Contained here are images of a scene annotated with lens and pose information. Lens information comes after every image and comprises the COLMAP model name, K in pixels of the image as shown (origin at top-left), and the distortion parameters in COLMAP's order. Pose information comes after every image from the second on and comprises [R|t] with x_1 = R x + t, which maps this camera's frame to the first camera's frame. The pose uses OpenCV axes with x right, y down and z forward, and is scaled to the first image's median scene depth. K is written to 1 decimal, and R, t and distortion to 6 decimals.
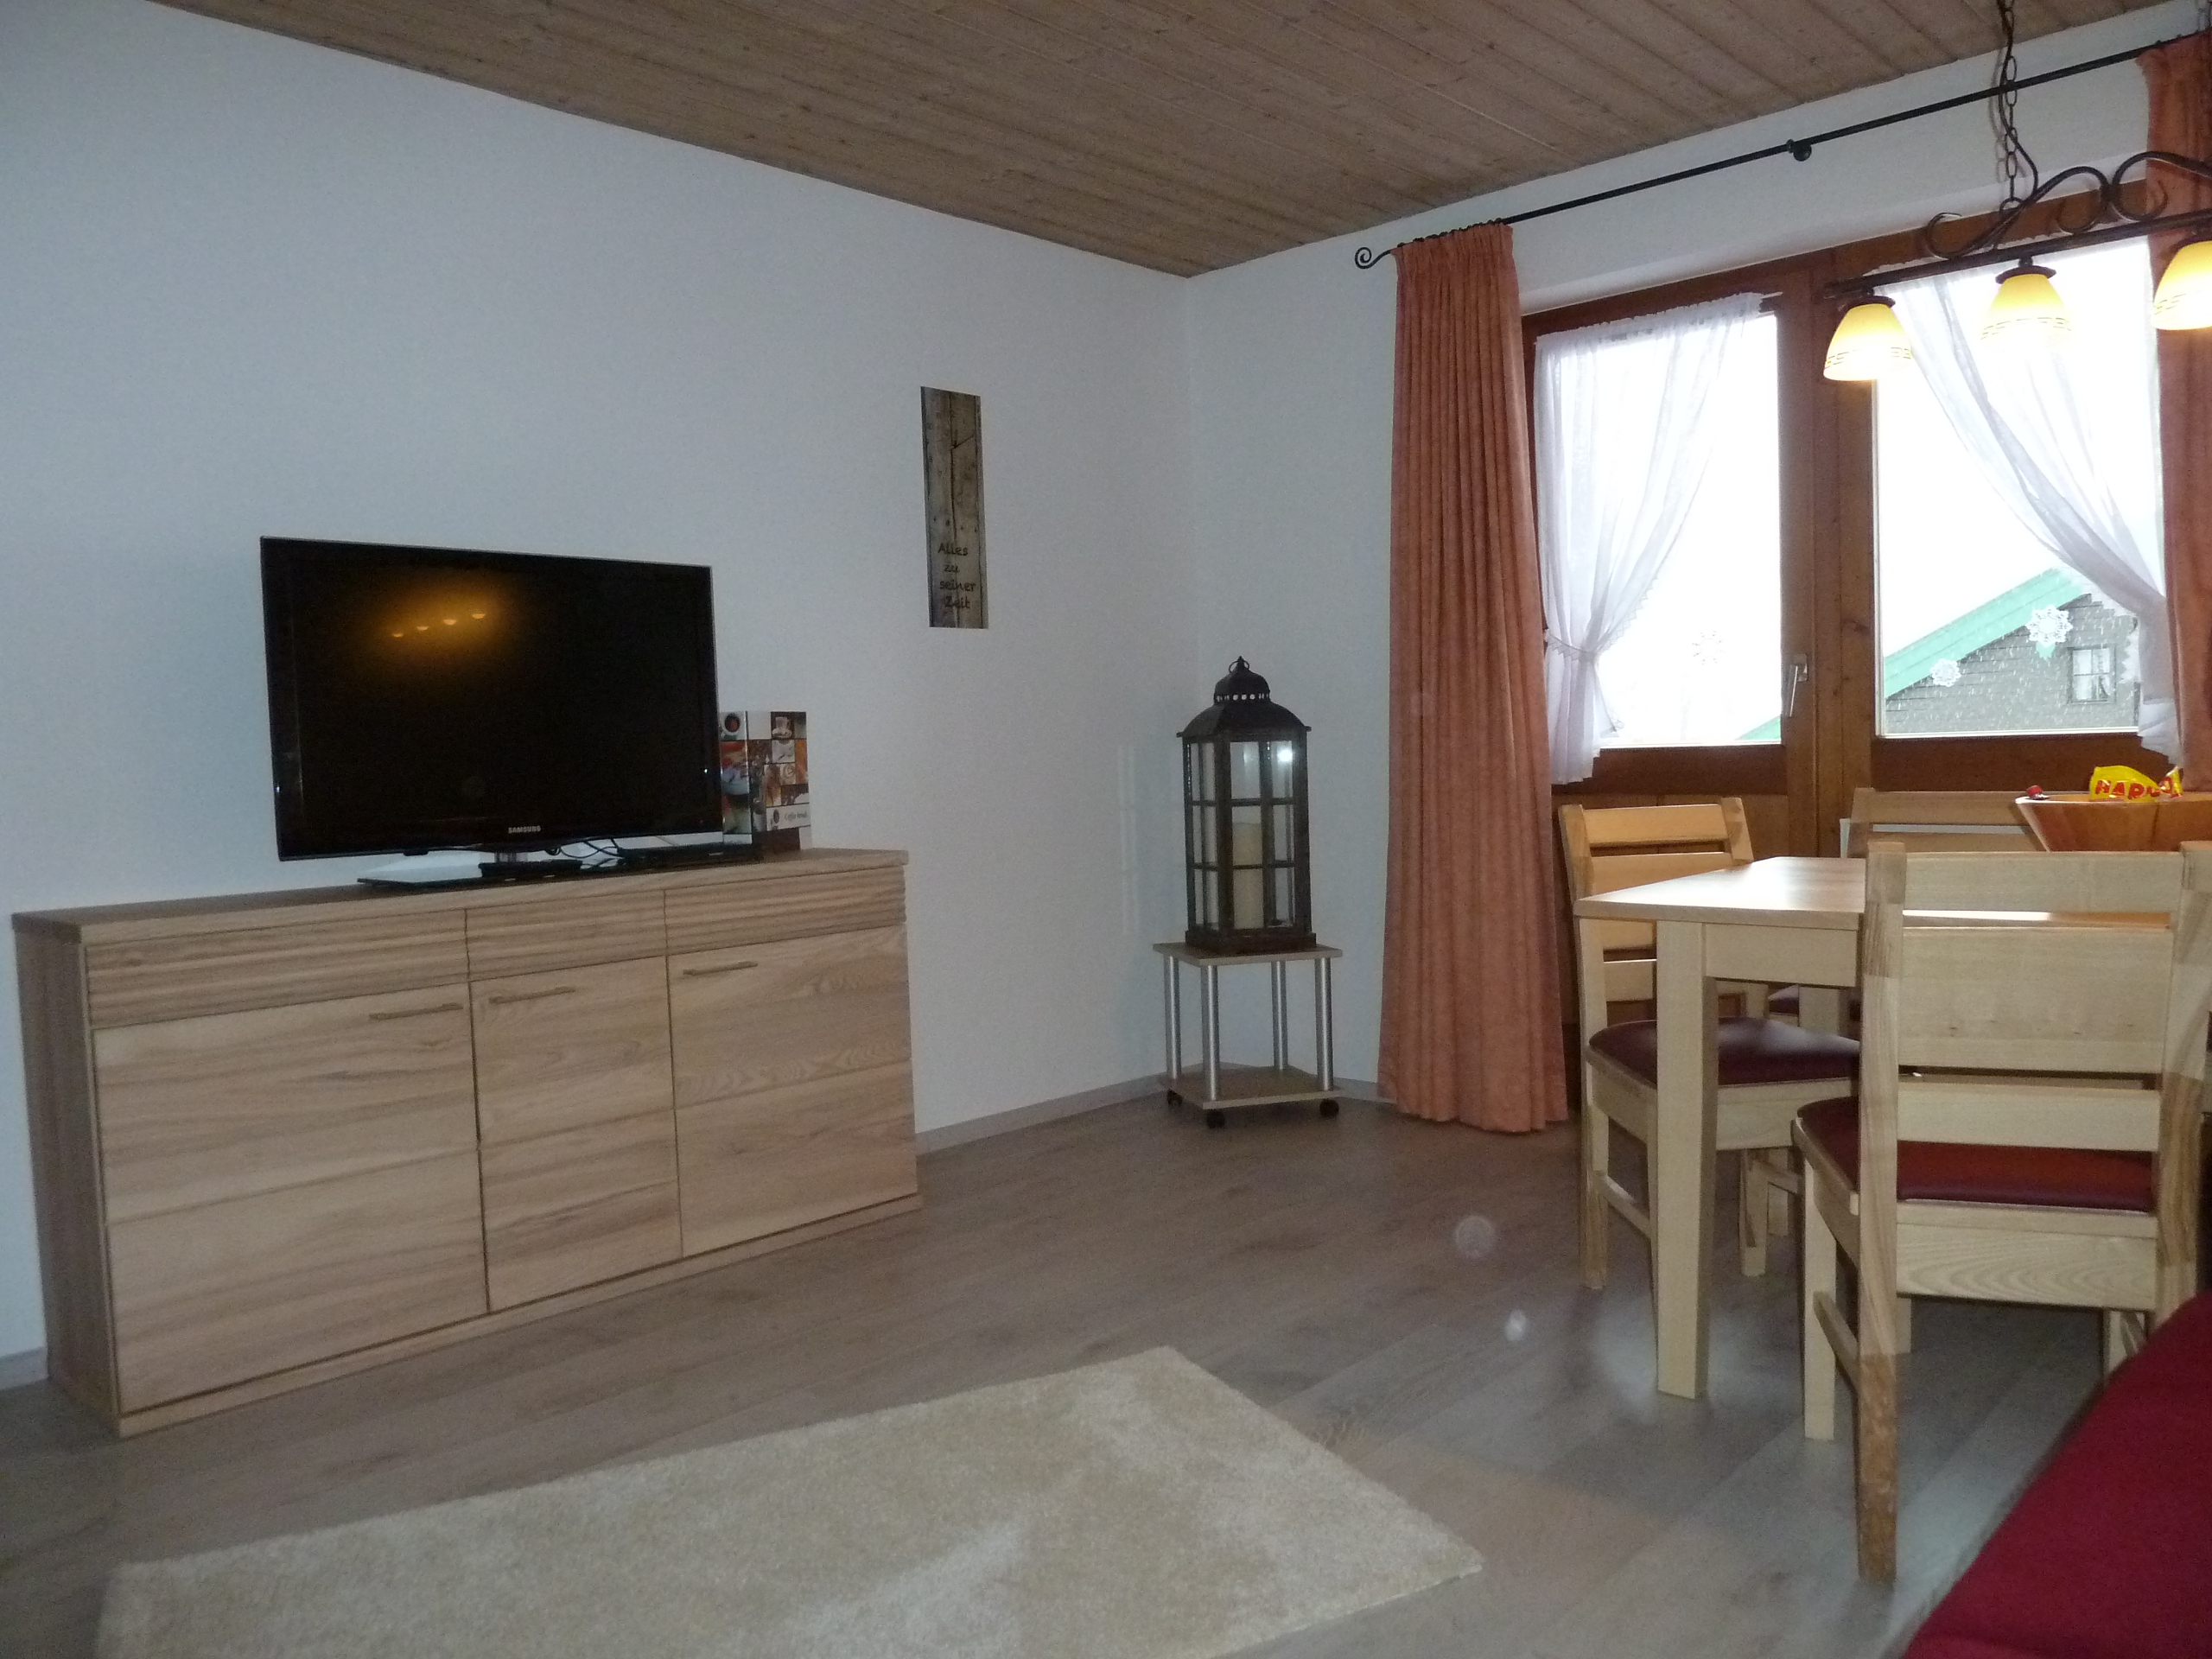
lens RADIAL K [[1640.4, 0, 1106.0], [0, 1640.4, 829.5], [0, 0, 1]] dist [-0.005416, -0.004555]
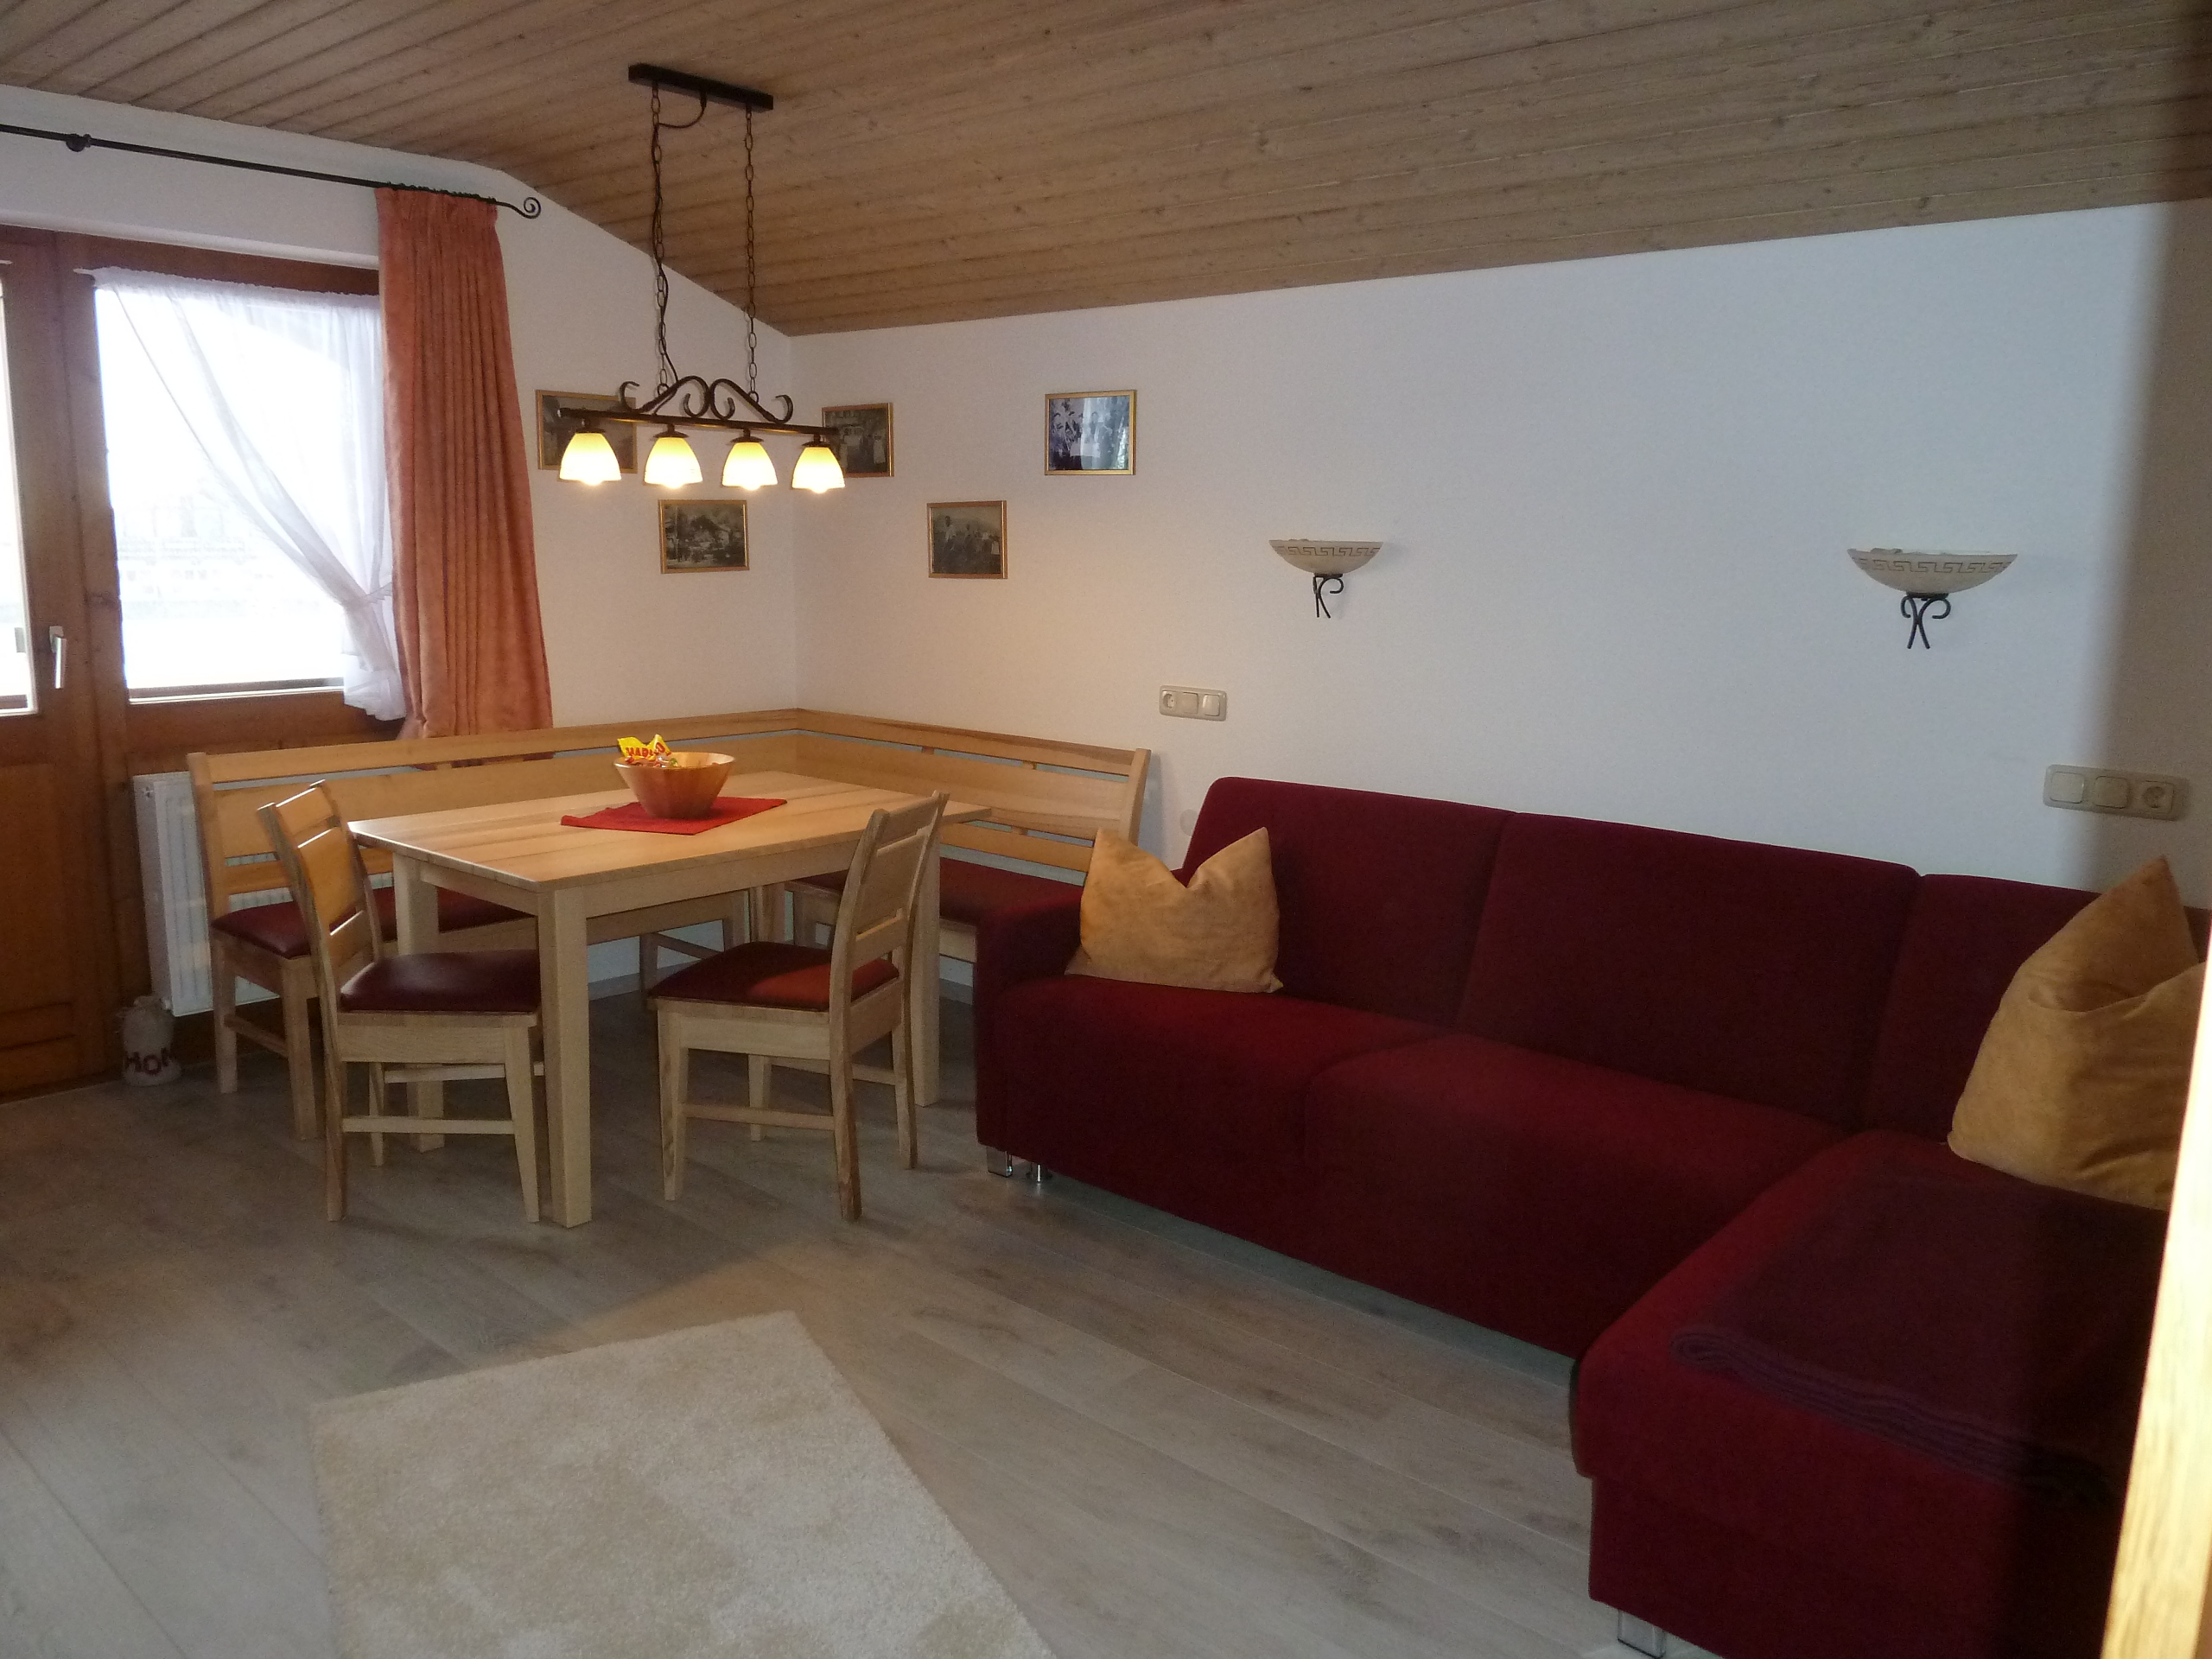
lens RADIAL K [[1640.4, 0, 1106.0], [0, 1640.4, 829.5], [0, 0, 1]] dist [-0.005416, -0.004555]
pose [[0.020095, -0.146424, 0.989018, -0.788136], [0.045897, 0.988310, 0.145387, -0.133226], [-0.998744, 0.042471, 0.026581, 0.423807]]
